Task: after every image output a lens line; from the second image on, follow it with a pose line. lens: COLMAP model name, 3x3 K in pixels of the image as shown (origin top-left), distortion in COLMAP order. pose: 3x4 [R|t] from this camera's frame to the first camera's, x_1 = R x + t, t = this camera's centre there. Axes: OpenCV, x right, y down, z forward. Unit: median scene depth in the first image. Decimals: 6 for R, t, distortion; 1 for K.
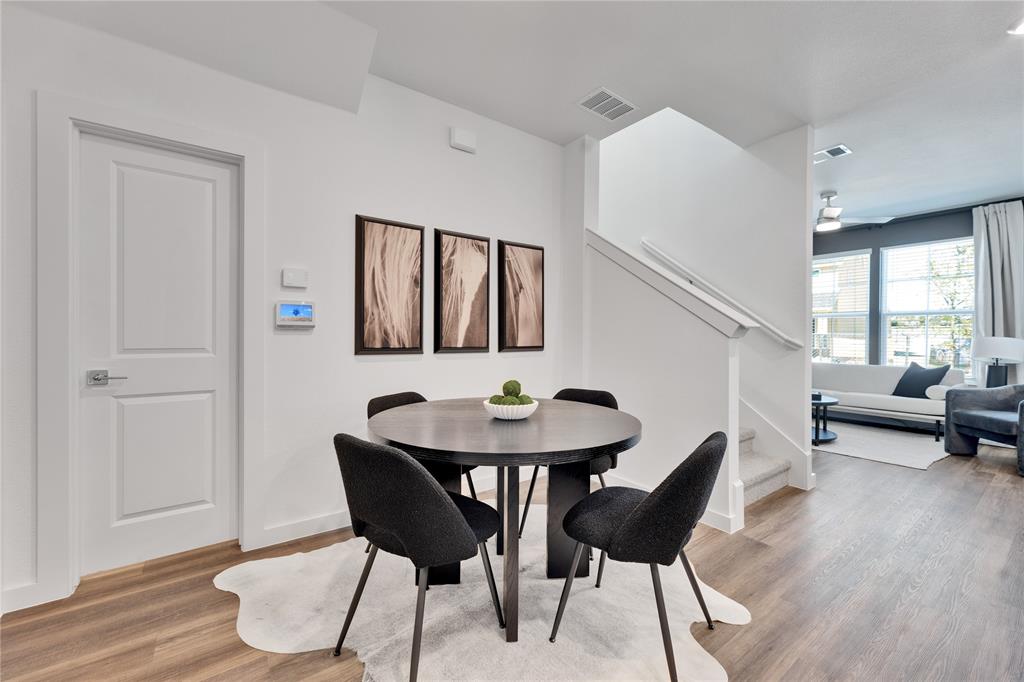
lens RADIAL K [[404.6, 0, 510.1], [0, 404.6, 337.1], [0, 0, 1]] dist [0.005382, 0.000270]
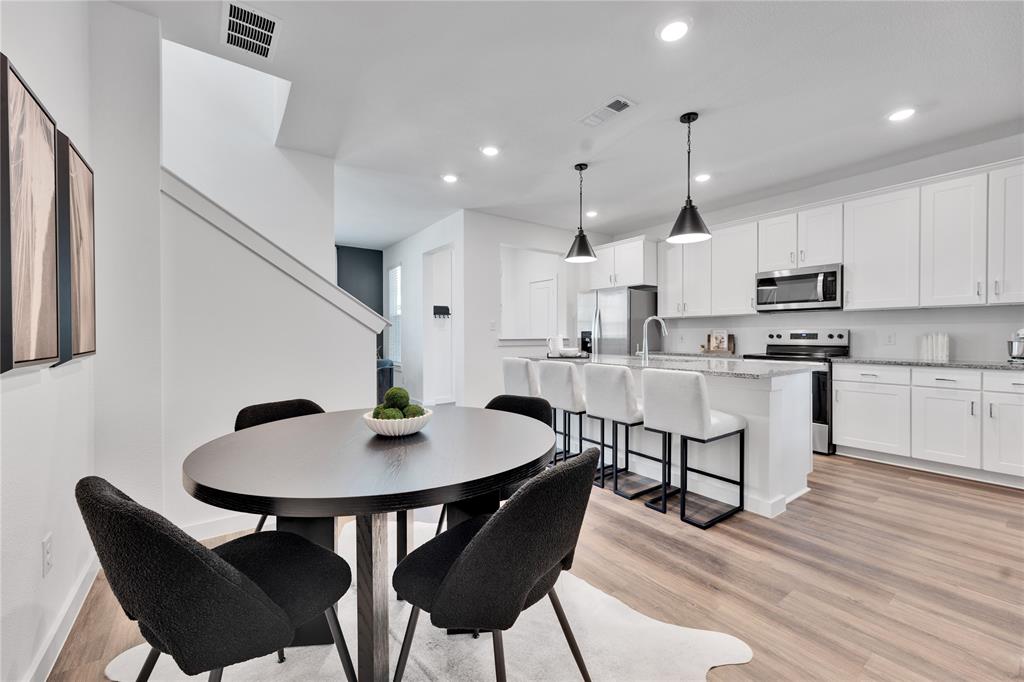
lens RADIAL K [[404.6, 0, 512.7], [0, 404.6, 340.3], [0, 0, 1]] dist [0.005382, 0.000270]
pose [[-0.004859, -0.018770, 0.999812, -0.559102], [0.002265, 0.999821, 0.018781, -0.003777], [-0.999986, 0.002356, -0.004816, 0.527887]]
